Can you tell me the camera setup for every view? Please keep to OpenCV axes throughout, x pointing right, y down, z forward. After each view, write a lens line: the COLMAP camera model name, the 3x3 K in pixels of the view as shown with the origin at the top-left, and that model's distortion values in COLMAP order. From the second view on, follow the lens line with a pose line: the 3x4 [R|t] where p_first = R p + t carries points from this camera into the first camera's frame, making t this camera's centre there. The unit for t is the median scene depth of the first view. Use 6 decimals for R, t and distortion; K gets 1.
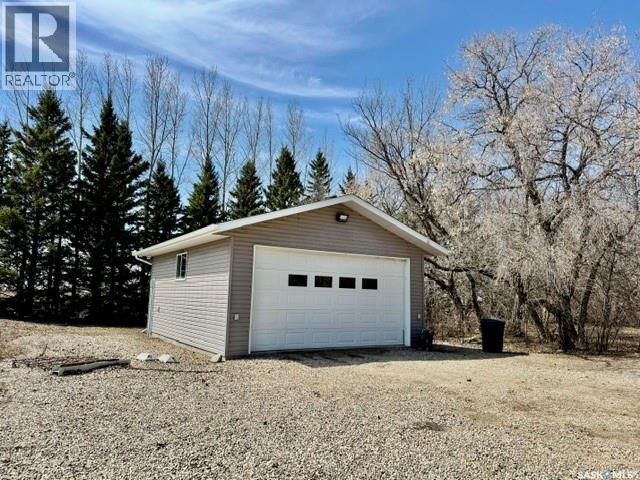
lens RADIAL K [[439.0, 0, 319.9], [0, 439.0, 228.1], [0, 0, 1]] dist [-0.001799, -0.001090]
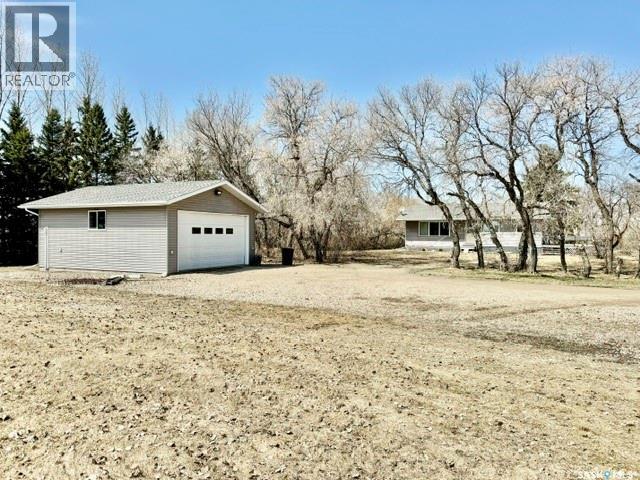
lens RADIAL K [[439.0, 0, 319.9], [0, 439.0, 228.1], [0, 0, 1]] dist [-0.001799, -0.001090]
pose [[0.843853, -0.013669, 0.536400, -0.500047], [-0.066929, 0.989187, 0.130499, -0.131635], [-0.532384, -0.146023, 0.833813, -0.625969]]
